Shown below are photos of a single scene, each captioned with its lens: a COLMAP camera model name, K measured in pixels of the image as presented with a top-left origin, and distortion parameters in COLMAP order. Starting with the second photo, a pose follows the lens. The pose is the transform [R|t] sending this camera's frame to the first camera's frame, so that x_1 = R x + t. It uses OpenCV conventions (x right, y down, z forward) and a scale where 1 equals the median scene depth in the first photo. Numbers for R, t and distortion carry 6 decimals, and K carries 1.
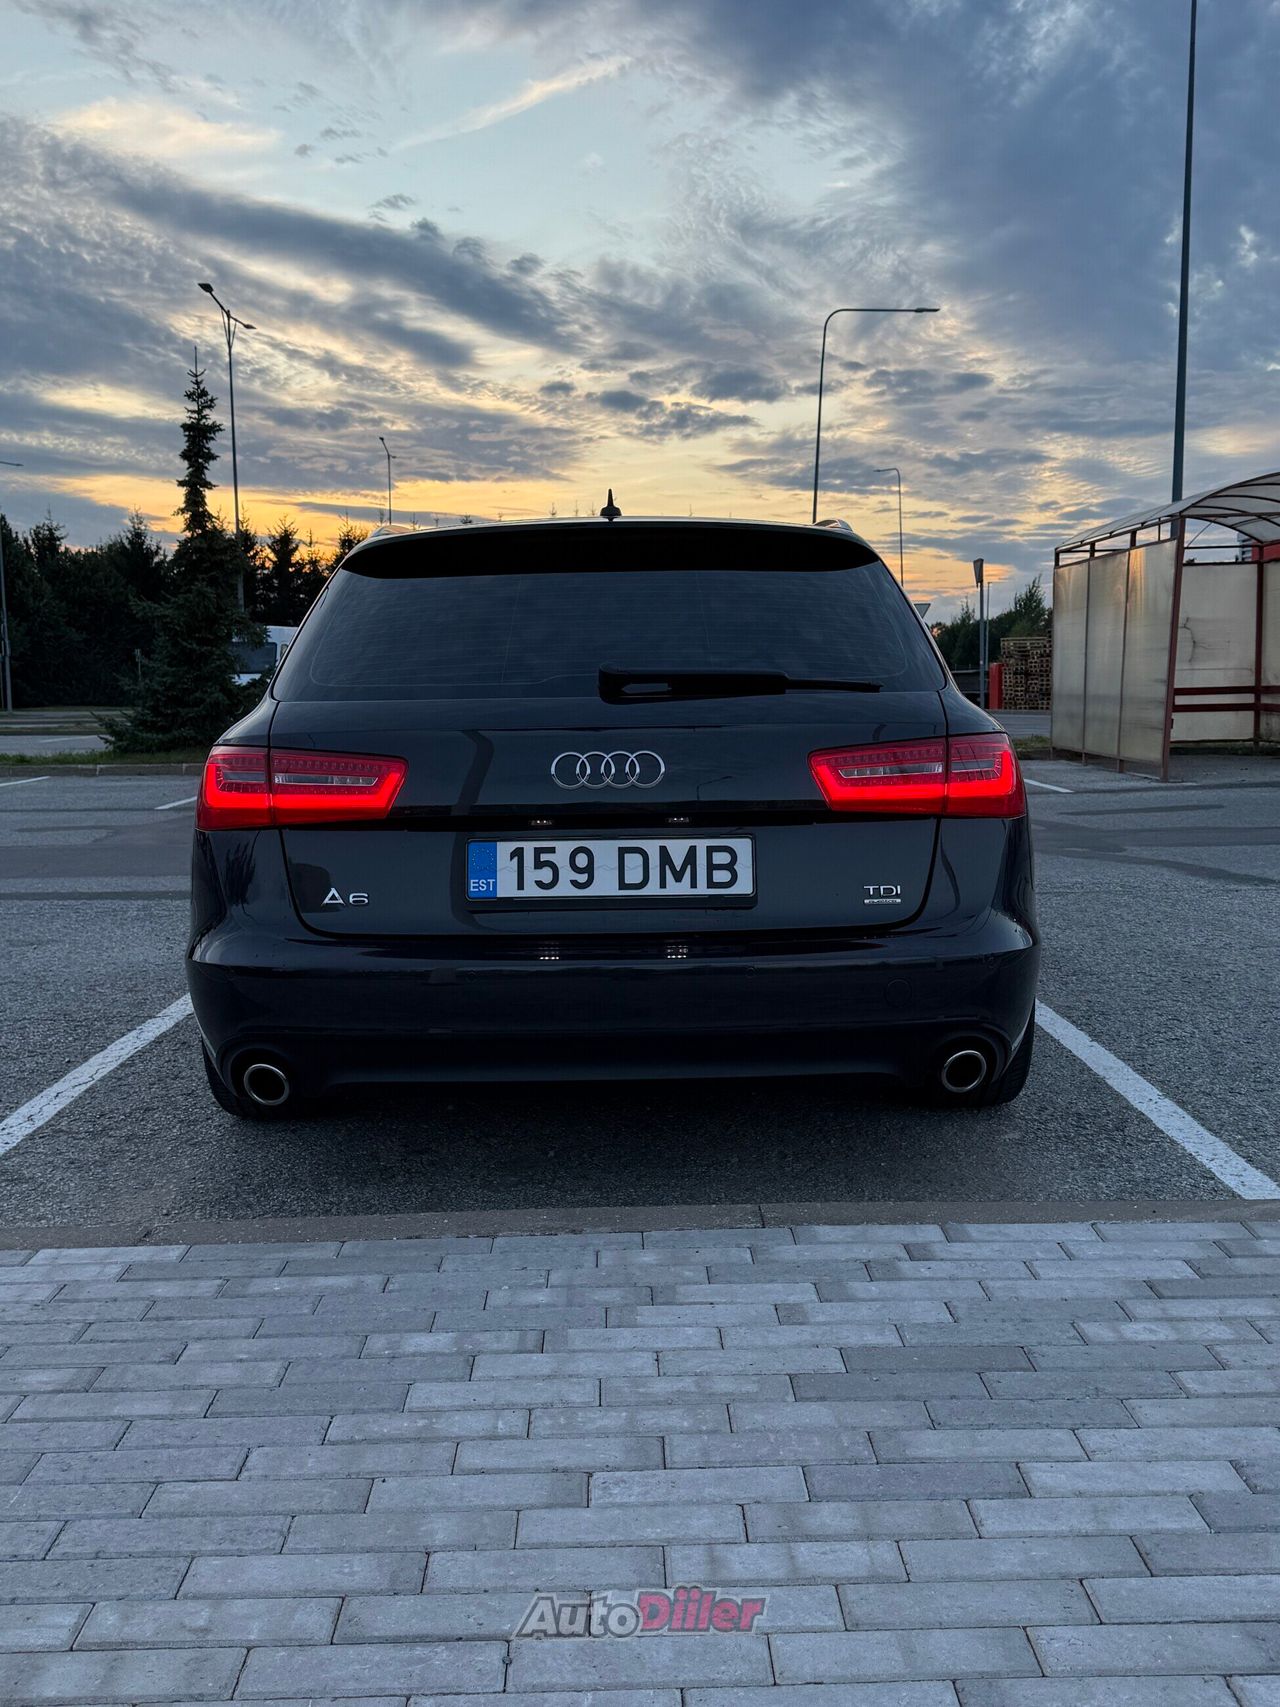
lens RADIAL K [[1704.0, 0, 637.4], [0, 1704.0, 853.9], [0, 0, 1]] dist [0.082593, 0.000000]
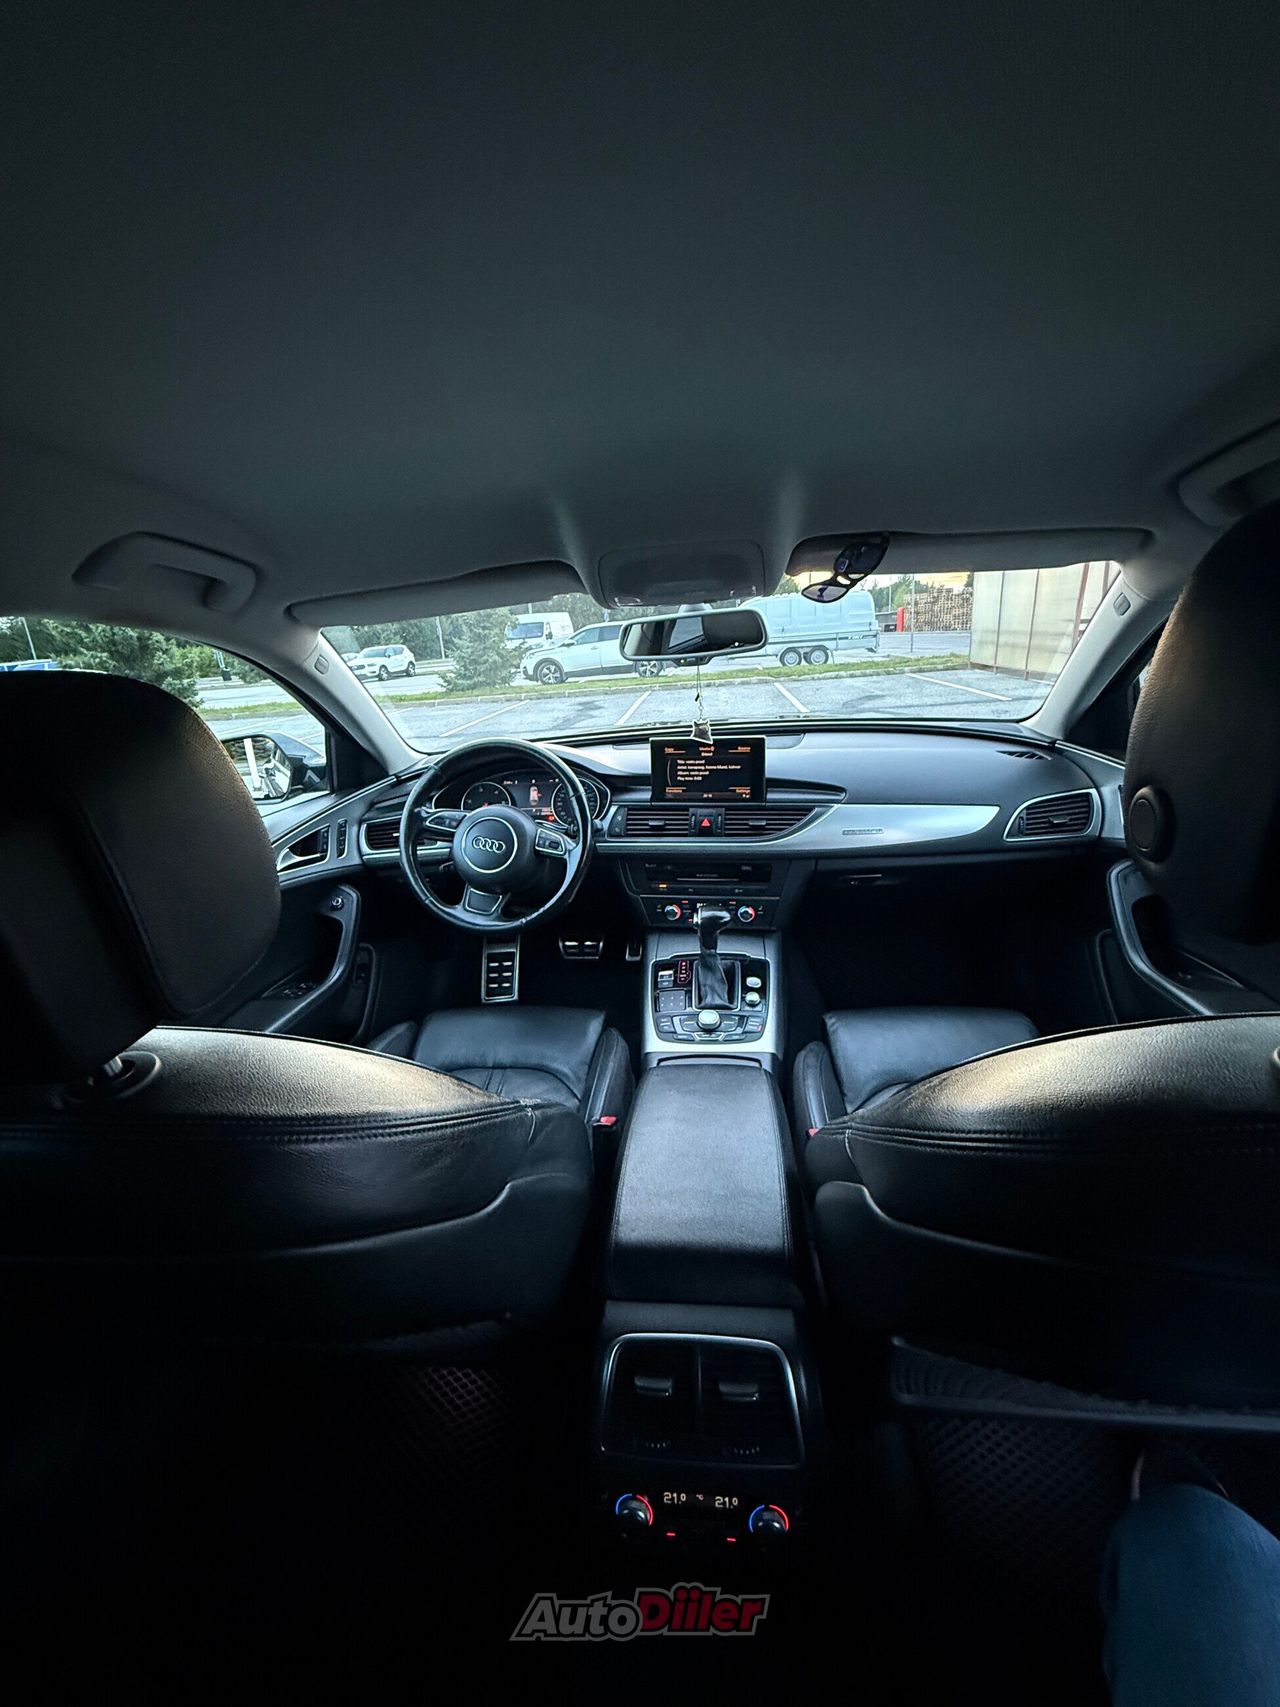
lens RADIAL K [[685.7, 0, 649.3], [0, 685.7, 854.5], [0, 0, 1]] dist [0.001315, -0.000878]
pose [[0.989608, -0.018106, -0.142645, 0.025996], [0.048137, 0.976516, 0.210001, -0.031345], [0.135492, -0.214685, 0.967239, 0.249789]]
